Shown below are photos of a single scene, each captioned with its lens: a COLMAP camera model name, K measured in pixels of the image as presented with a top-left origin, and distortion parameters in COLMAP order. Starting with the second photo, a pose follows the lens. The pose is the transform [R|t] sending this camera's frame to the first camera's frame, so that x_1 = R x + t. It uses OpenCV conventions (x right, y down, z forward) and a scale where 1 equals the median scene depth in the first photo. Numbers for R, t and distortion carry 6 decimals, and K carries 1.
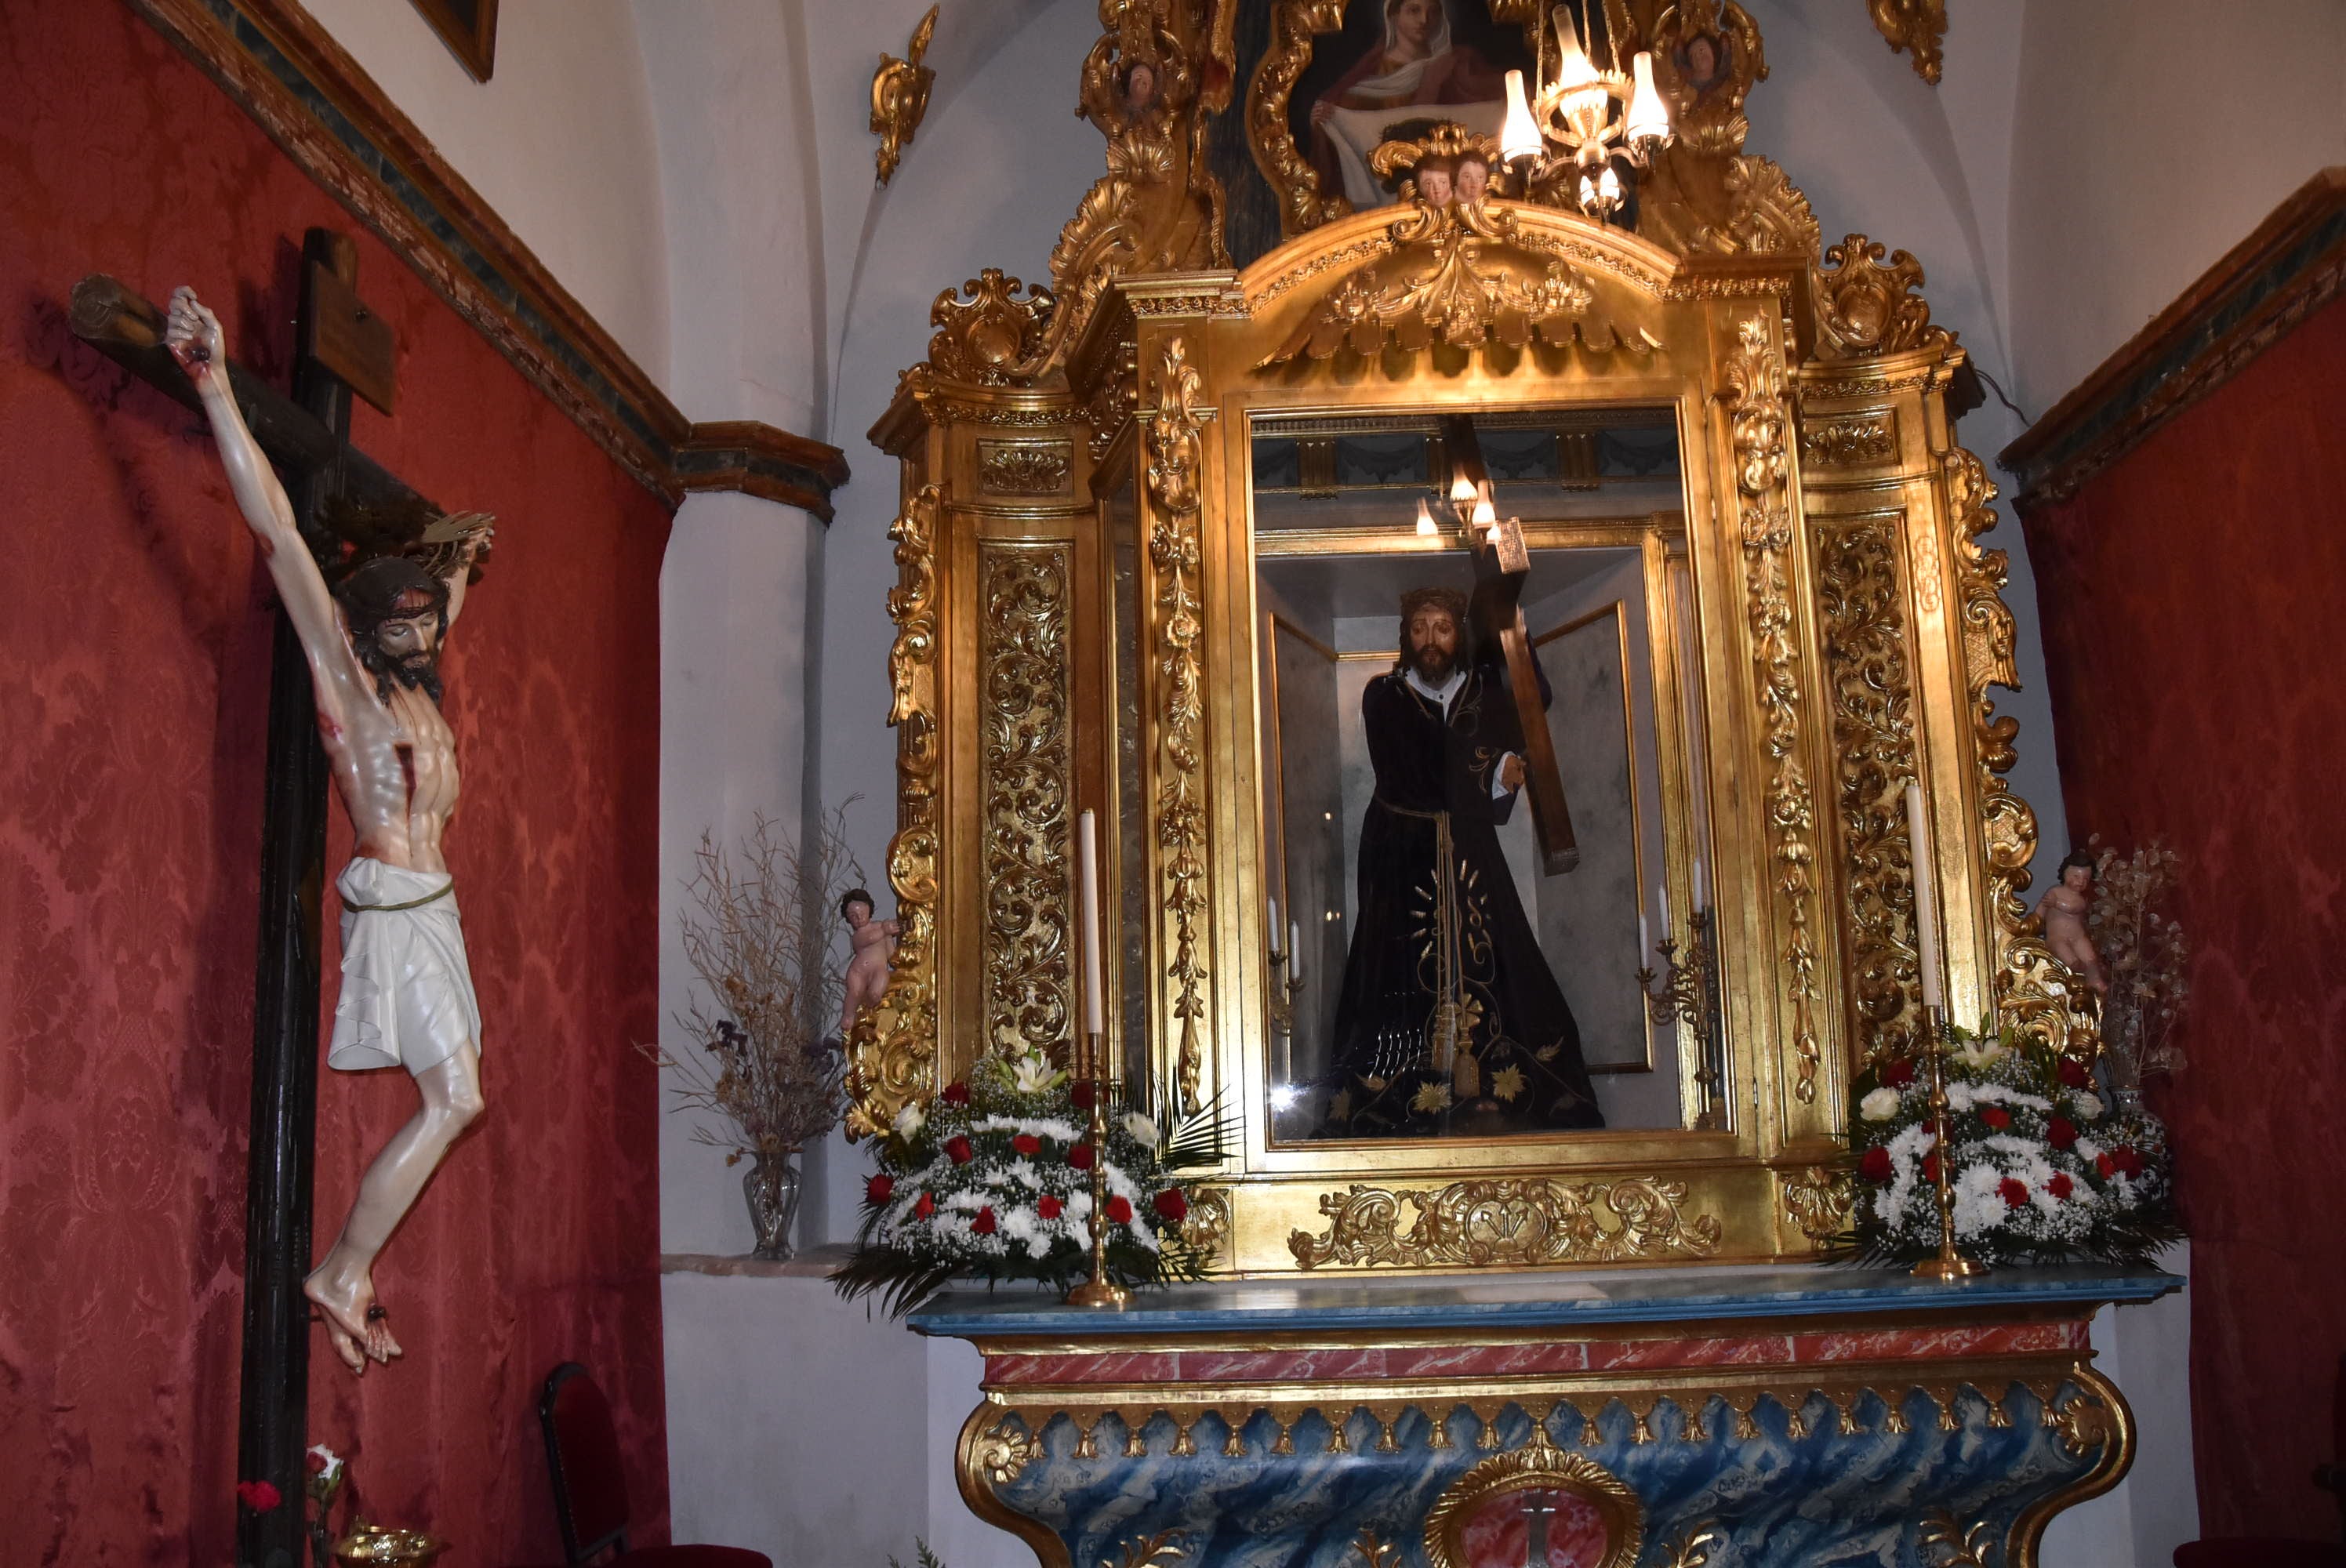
lens RADIAL K [[1816.3, 0, 1121.0], [0, 1816.3, 861.4], [0, 0, 1]] dist [-0.168197, 0.120562]
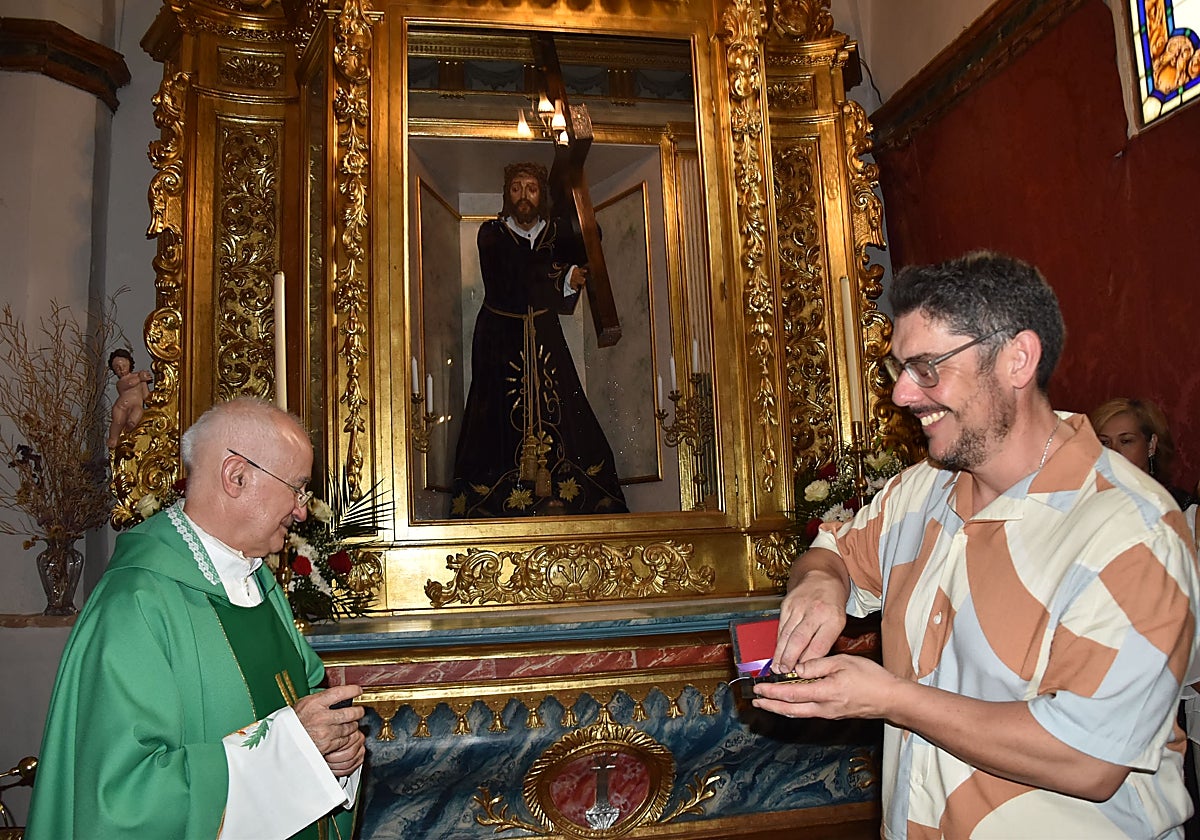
lens RADIAL K [[989.3, 0, 597.9], [0, 989.3, 456.6], [0, 0, 1]] dist [-0.168600, 0.123838]
pose [[0.965410, 0.003010, 0.260720, 0.020390], [-0.015541, 0.998820, 0.046014, 0.063339], [-0.260274, -0.048475, 0.964317, 0.200560]]
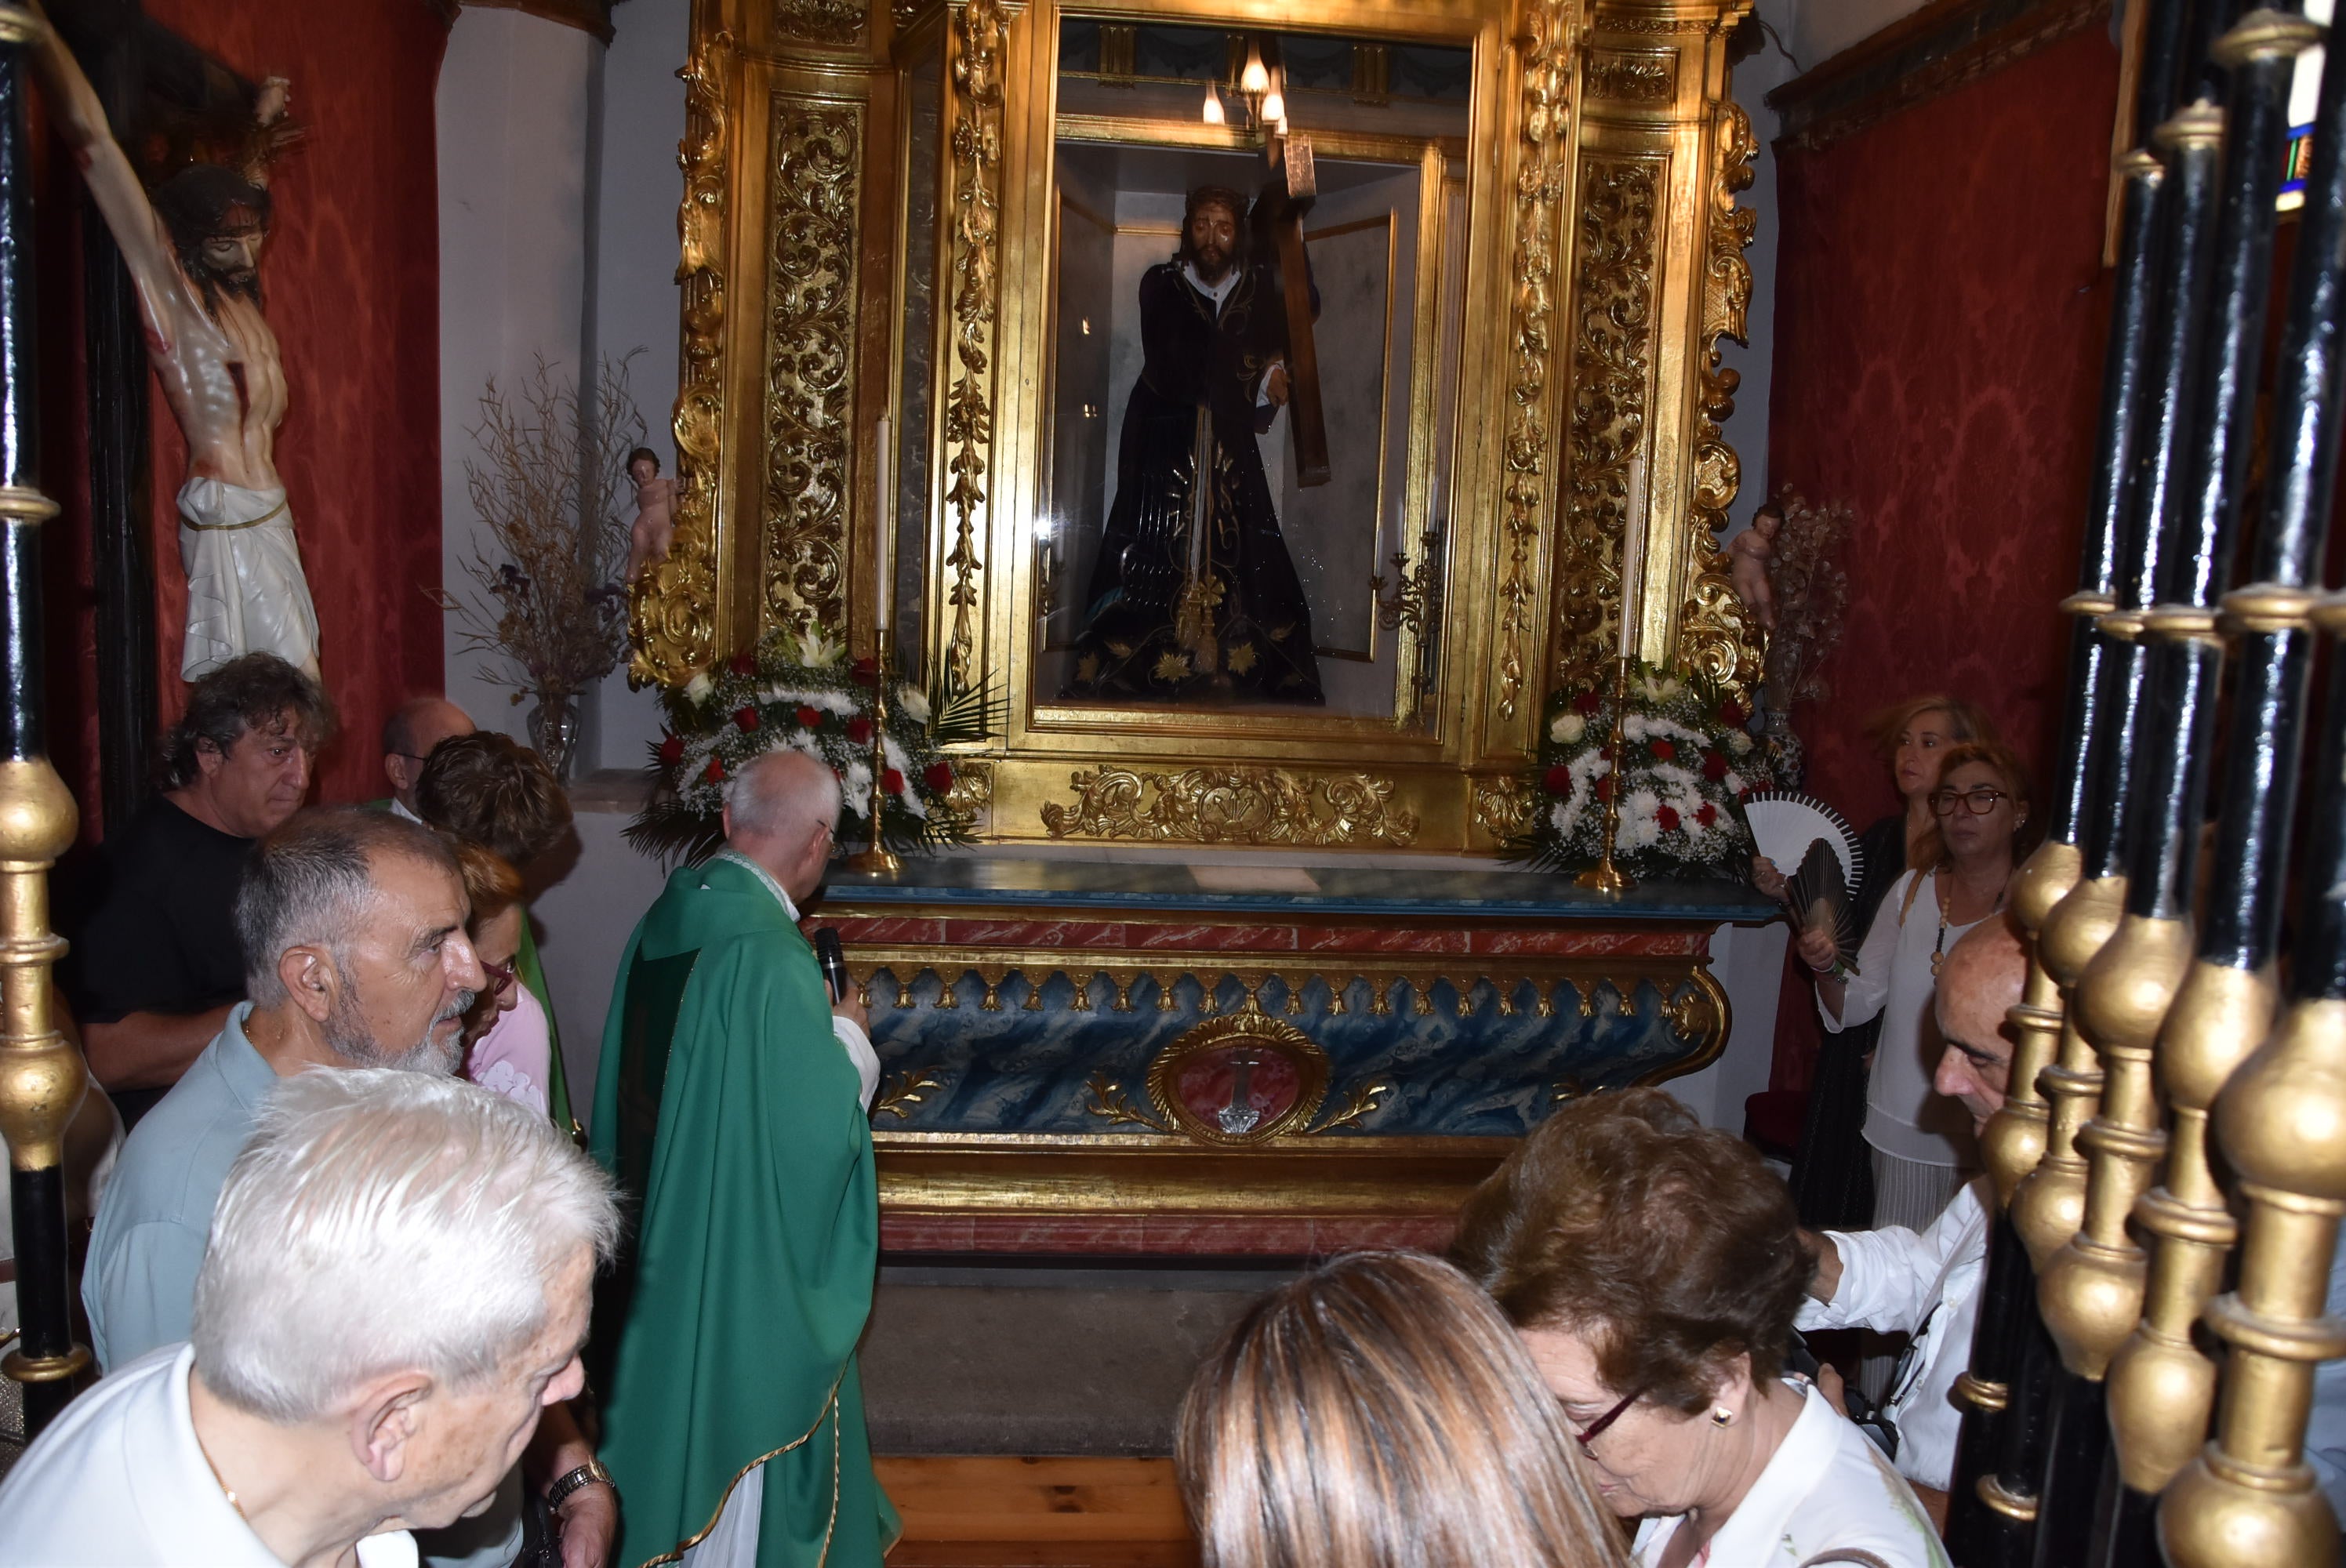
lens RADIAL K [[1804.2, 0, 1124.0], [0, 1804.2, 862.1], [0, 0, 1]] dist [-0.163690, 0.112072]
pose [[0.985038, 0.034558, 0.168837, -0.041100], [-0.084249, 0.951207, 0.296830, -0.088881], [-0.150341, -0.306613, 0.939886, -0.064728]]
